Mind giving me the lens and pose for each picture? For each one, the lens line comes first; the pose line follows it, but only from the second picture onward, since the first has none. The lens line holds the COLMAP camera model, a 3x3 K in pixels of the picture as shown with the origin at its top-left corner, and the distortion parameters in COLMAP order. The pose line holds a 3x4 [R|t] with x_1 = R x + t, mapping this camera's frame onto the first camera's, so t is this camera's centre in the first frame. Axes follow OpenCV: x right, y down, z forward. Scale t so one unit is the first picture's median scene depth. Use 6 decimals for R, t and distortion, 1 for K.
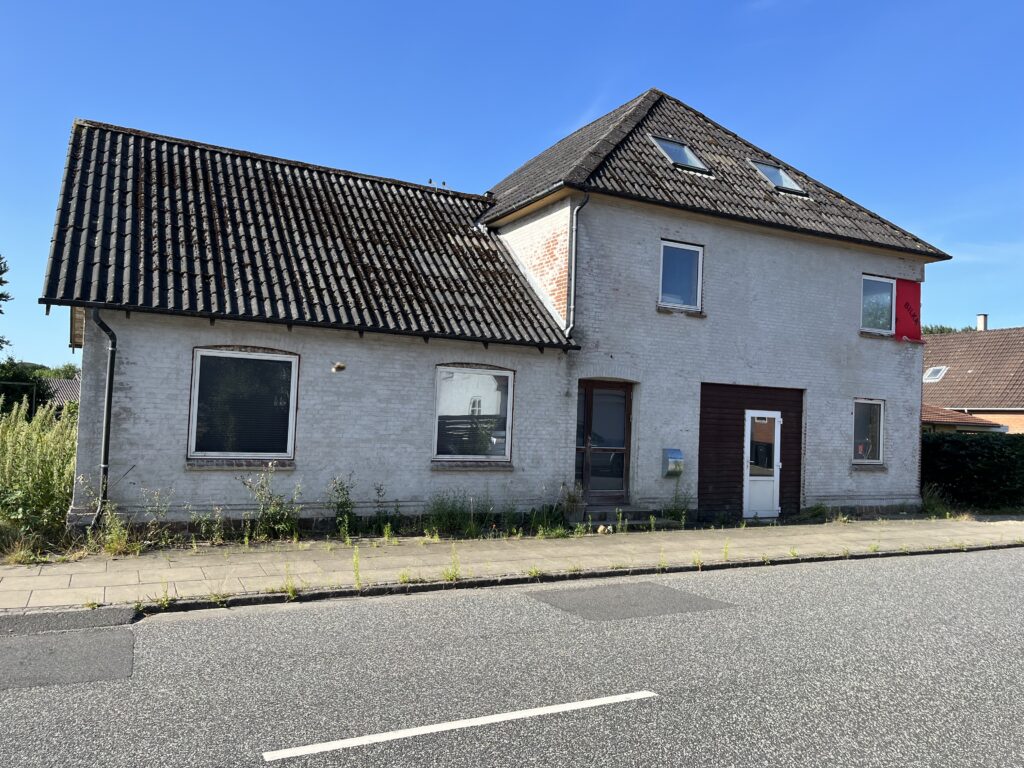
lens RADIAL K [[760.4, 0, 512.0], [0, 760.4, 384.0], [0, 0, 1]] dist [0.069304, -0.099799]
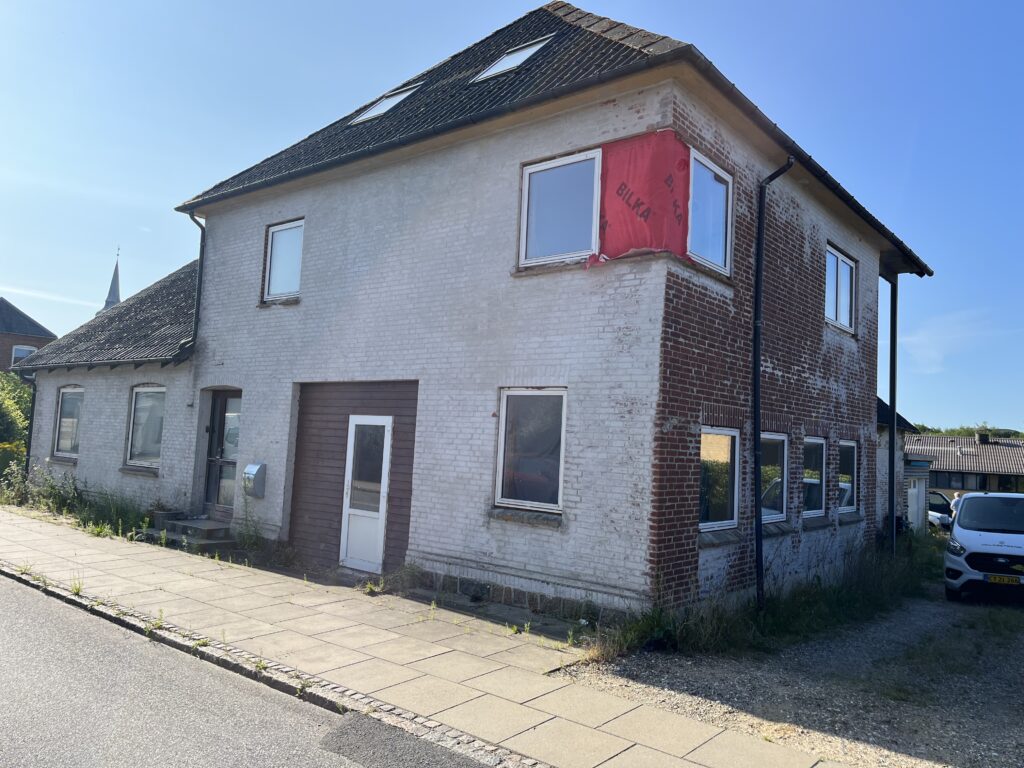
lens RADIAL K [[760.4, 0, 512.0], [0, 760.4, 384.0], [0, 0, 1]] dist [0.069304, -0.099799]
pose [[0.410334, -0.091573, -0.907326, 1.006731], [0.001672, 0.995019, -0.099668, 0.074936], [0.911934, 0.039380, 0.408444, 0.823264]]
